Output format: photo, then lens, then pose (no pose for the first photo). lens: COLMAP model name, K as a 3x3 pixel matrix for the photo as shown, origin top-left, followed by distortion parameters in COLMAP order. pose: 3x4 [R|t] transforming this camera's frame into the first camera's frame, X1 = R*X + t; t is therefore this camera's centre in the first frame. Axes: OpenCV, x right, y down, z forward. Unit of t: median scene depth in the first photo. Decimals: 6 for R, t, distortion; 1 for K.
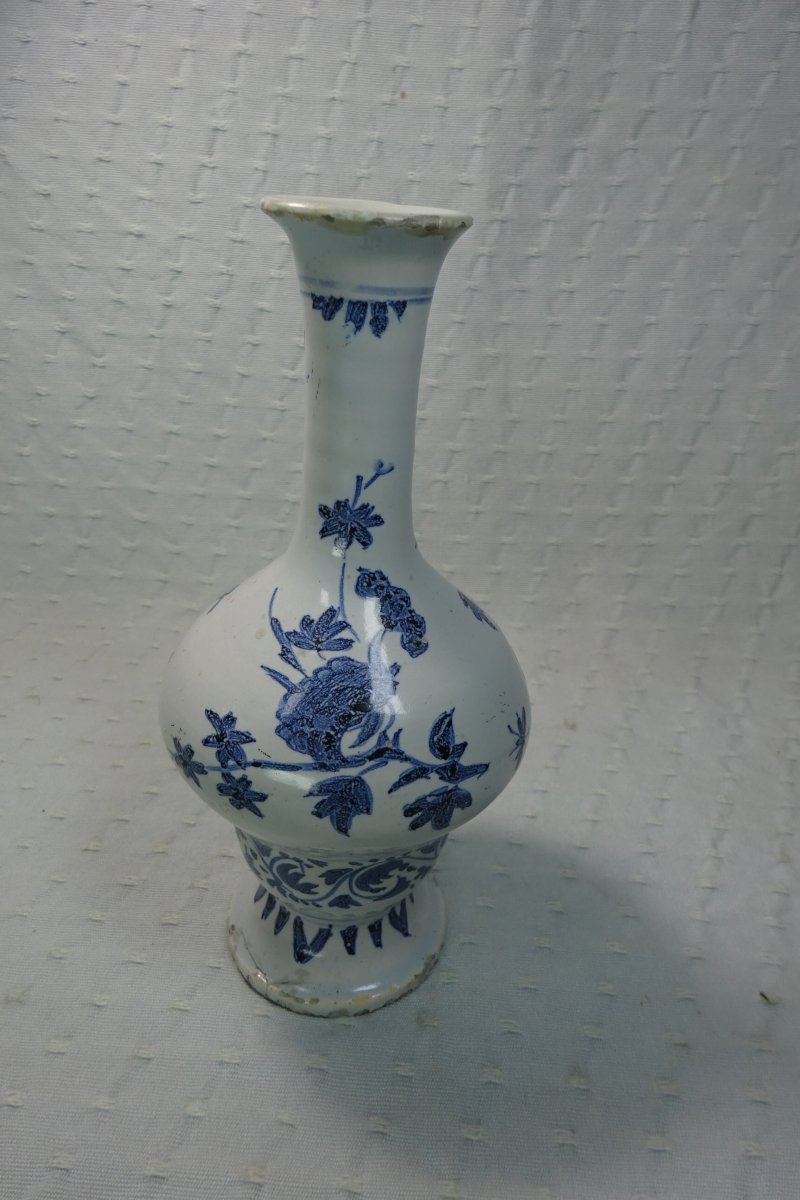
lens RADIAL K [[869.5, 0, 402.7], [0, 869.5, 595.6], [0, 0, 1]] dist [-0.015369, -0.006093]
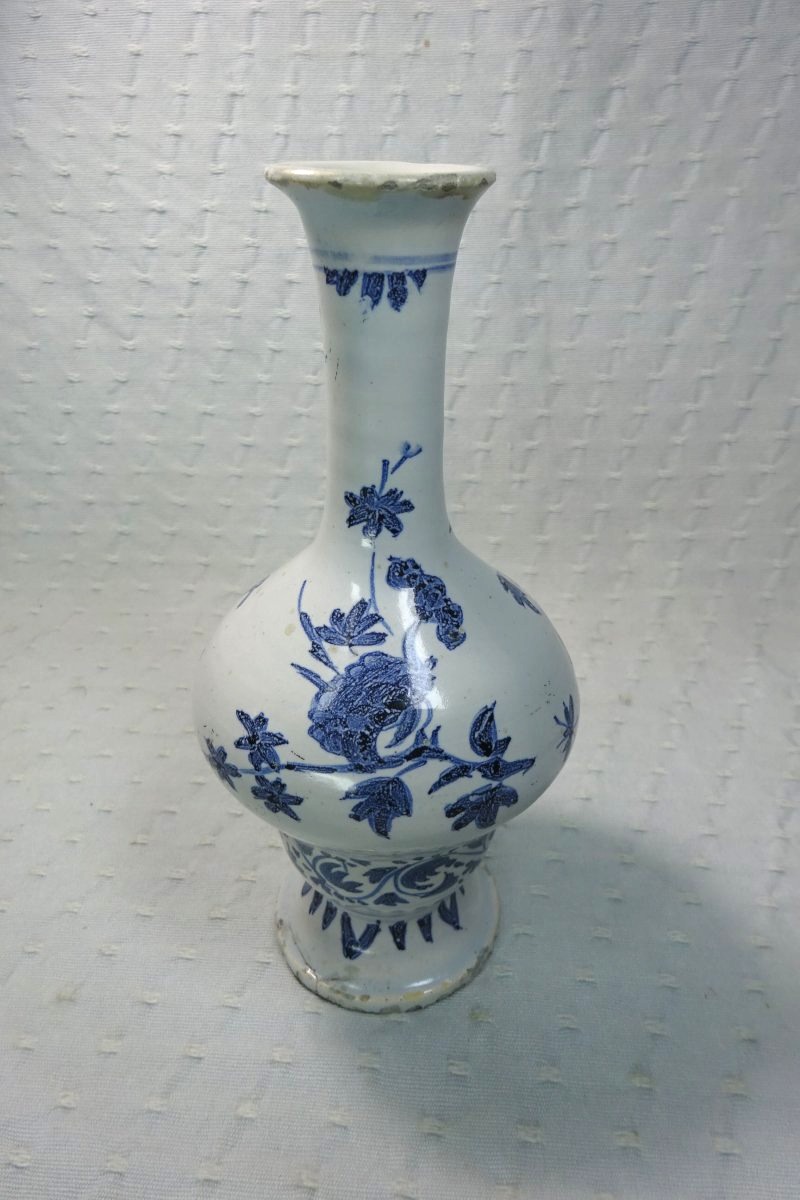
lens RADIAL K [[869.5, 0, 401.4], [0, 869.5, 595.3], [0, 0, 1]] dist [-0.015369, -0.006093]
pose [[0.997280, -0.035872, -0.064382, 0.011819], [0.038496, 0.998458, 0.039985, -0.014874], [0.062848, -0.042355, 0.997124, 0.030214]]
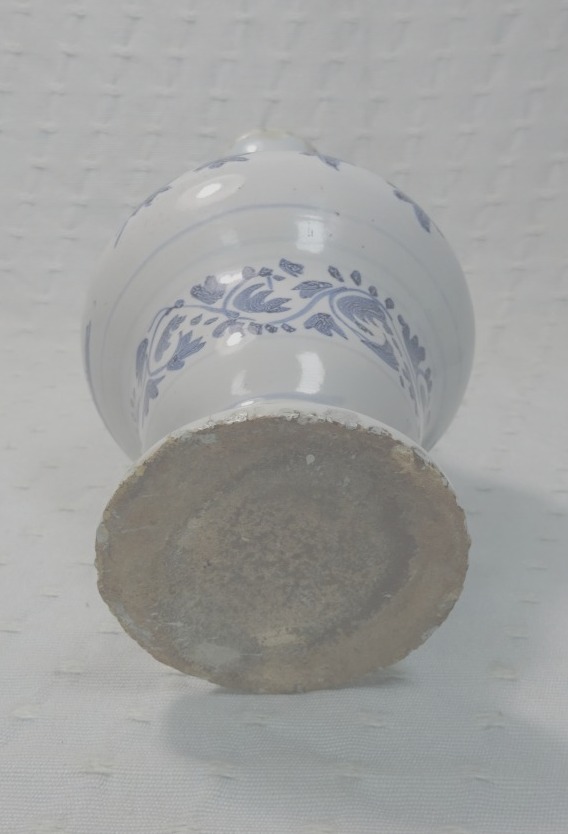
lens RADIAL K [[870.3, 0, 261.8], [0, 870.3, 527.1], [0, 0, 1]] dist [0.004211, 0.000000]
pose [[0.998842, -0.047578, -0.007145, -0.004715], [0.047707, 0.998677, 0.019199, 0.245029], [0.006222, -0.019518, 0.999790, 0.116989]]
